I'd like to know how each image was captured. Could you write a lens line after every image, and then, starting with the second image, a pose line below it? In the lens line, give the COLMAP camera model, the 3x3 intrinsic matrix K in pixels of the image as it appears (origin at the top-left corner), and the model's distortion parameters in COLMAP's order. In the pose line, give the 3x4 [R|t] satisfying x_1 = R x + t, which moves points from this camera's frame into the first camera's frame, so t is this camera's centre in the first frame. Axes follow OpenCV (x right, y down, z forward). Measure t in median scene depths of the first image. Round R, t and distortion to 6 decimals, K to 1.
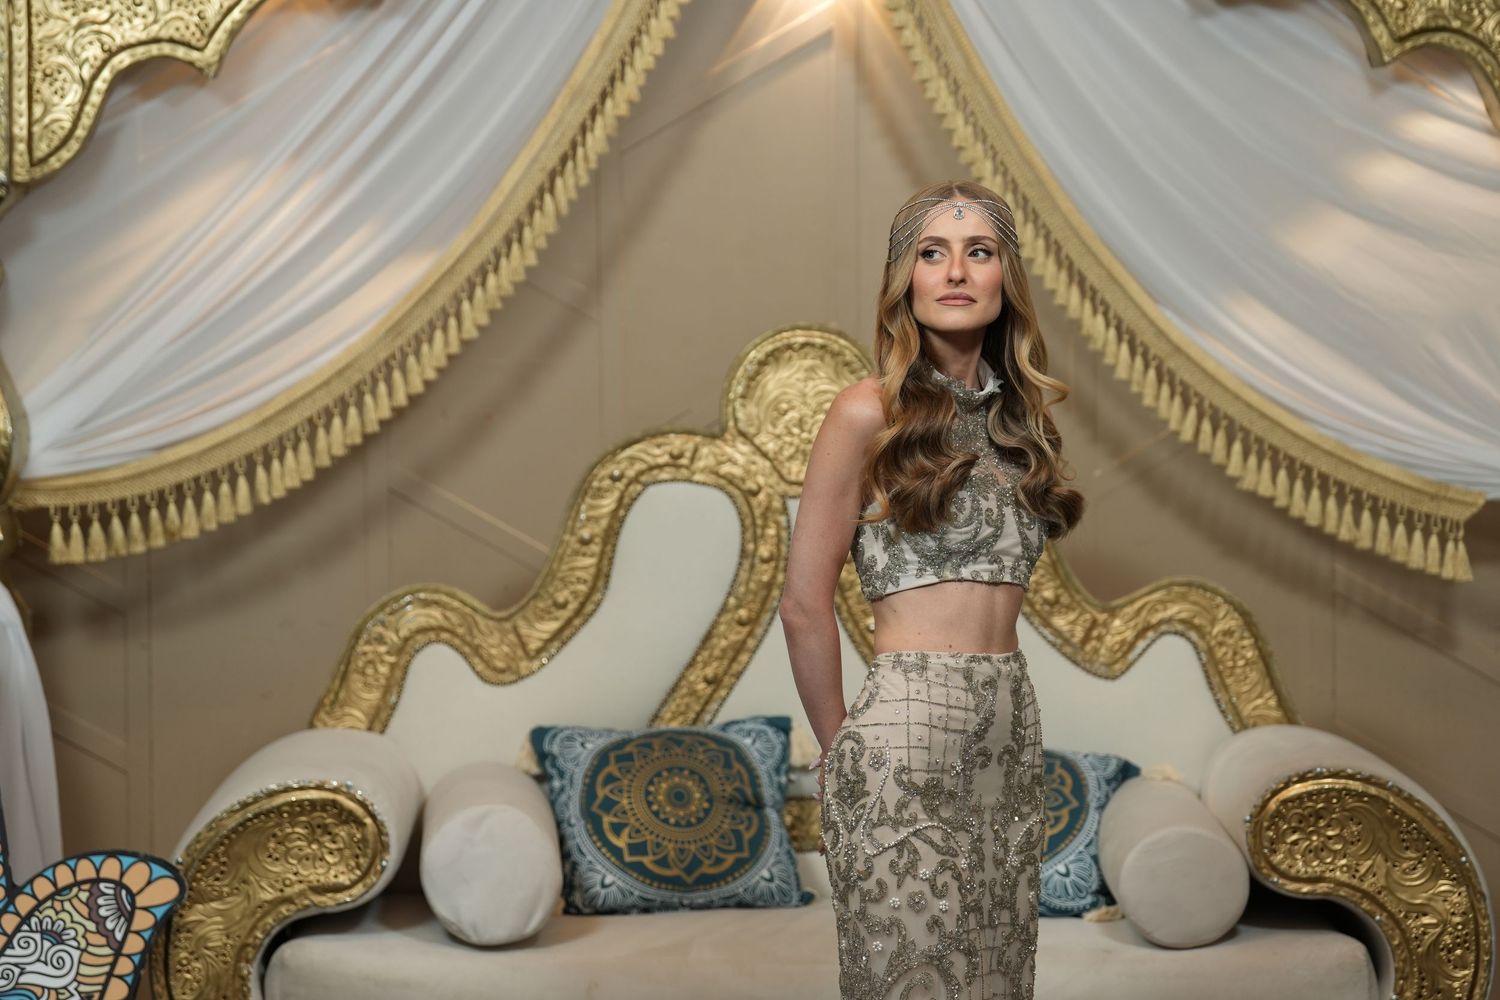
lens RADIAL K [[4723.5, 0, 751.0], [0, 4723.5, 484.6], [0, 0, 1]] dist [0.673217, 0.000000]
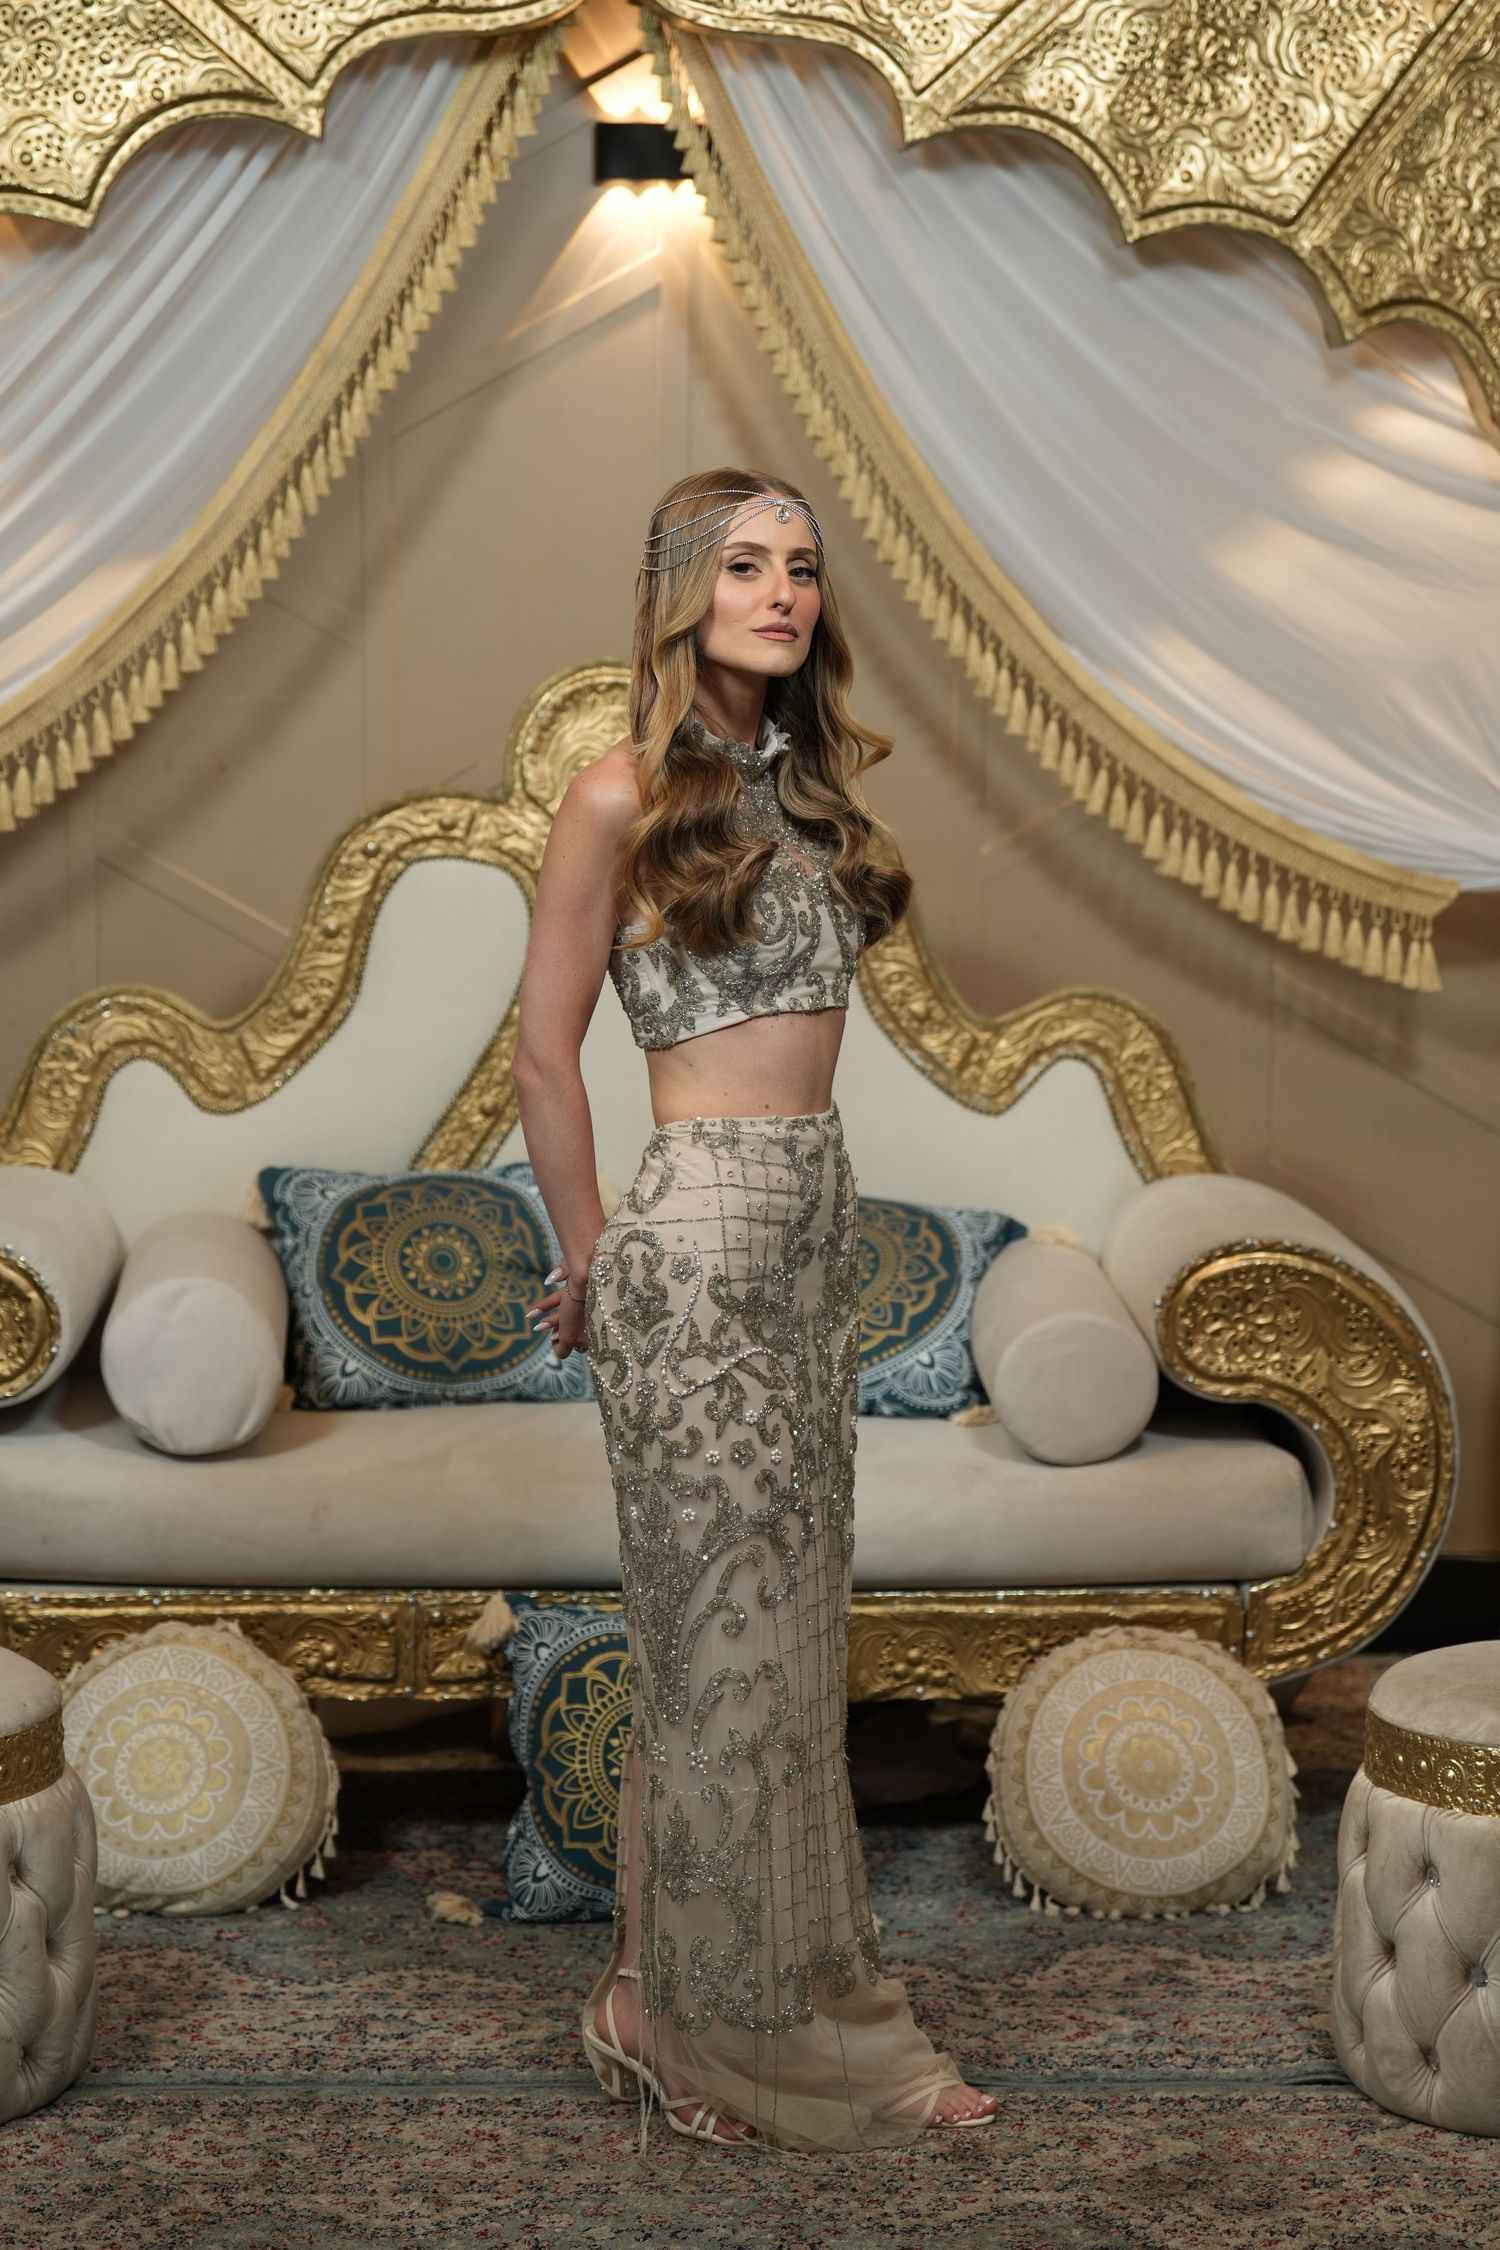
lens RADIAL K [[4822.2, 0, 769.4], [0, 4822.2, 1112.6], [0, 0, 1]] dist [0.109127, 0.000000]
pose [[0.999712, 0.012095, 0.020742, 0.021543], [-0.013429, 0.997768, 0.065404, -0.011676], [-0.019904, -0.065664, 0.997643, 0.195725]]
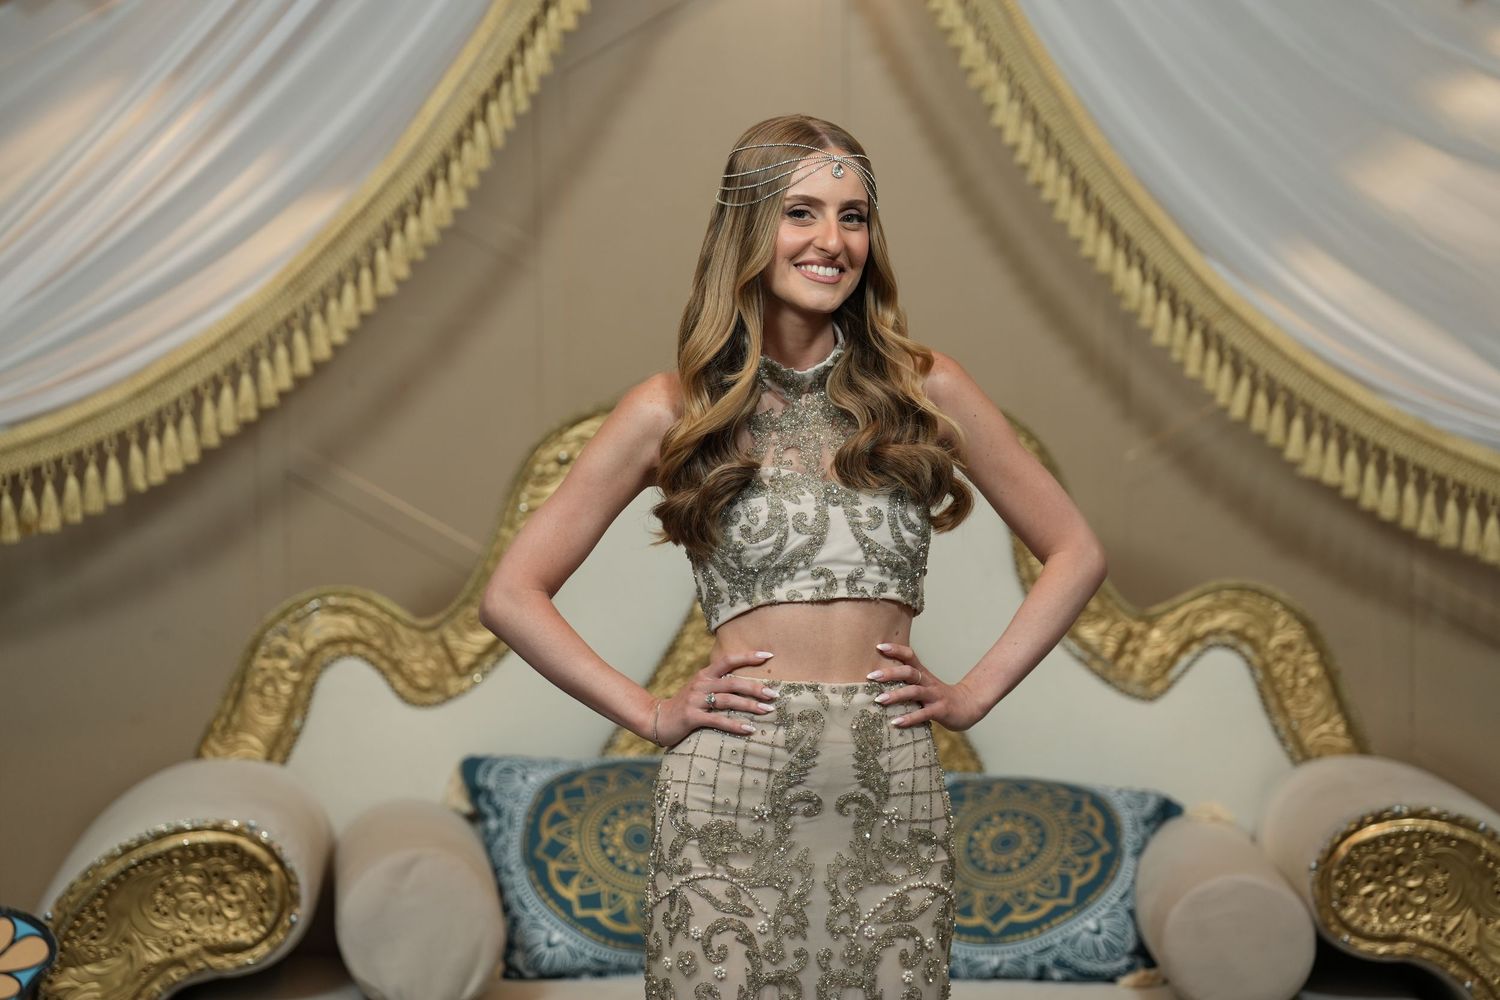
lens RADIAL K [[6034.2, 0, 748.2], [0, 6034.2, 486.5], [0, 0, 1]] dist [1.143439, 0.000000]
pose [[0.999834, 0.001944, 0.018109, -0.015004], [-0.002058, 0.999978, 0.006260, -0.003708], [-0.018097, -0.006296, 0.999816, -0.078196]]
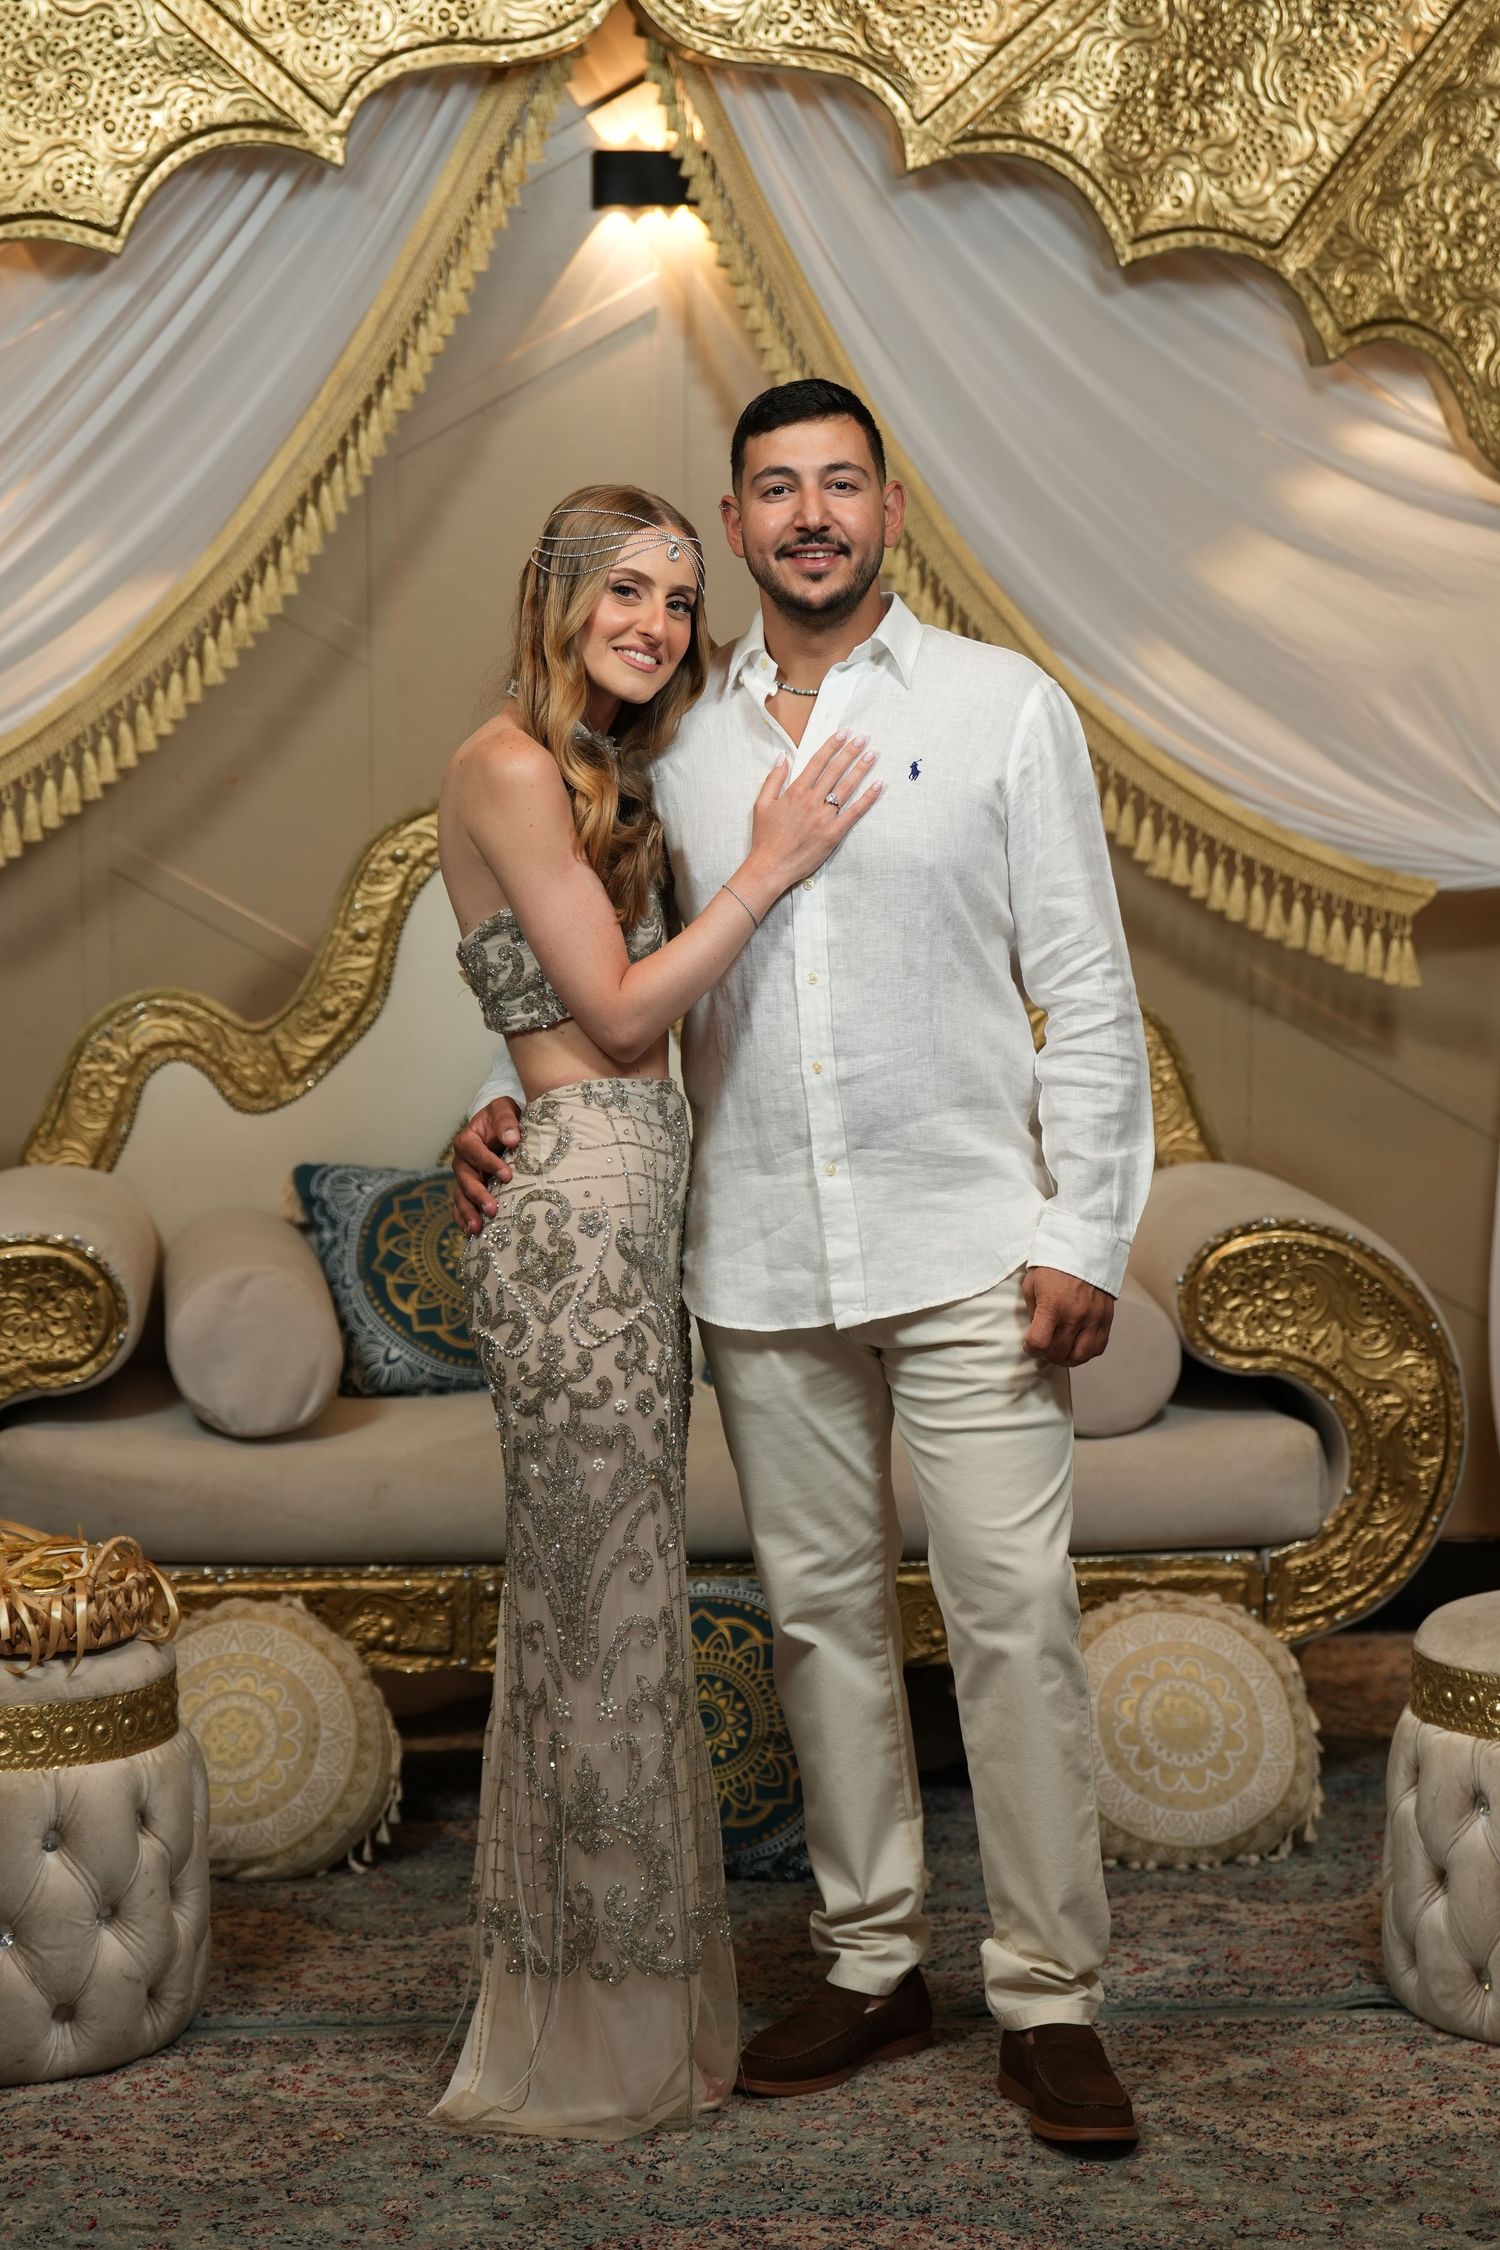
lens RADIAL K [[5054.0, 0, 749.1], [0, 5054.0, 1126.0], [0, 0, 1]] dist [0.157555, 0.000000]
pose [[0.997833, 0.002653, 0.065738, -0.025531], [-0.006251, 0.998489, 0.054596, -0.003367], [-0.065493, -0.054888, 0.996342, 0.129650]]
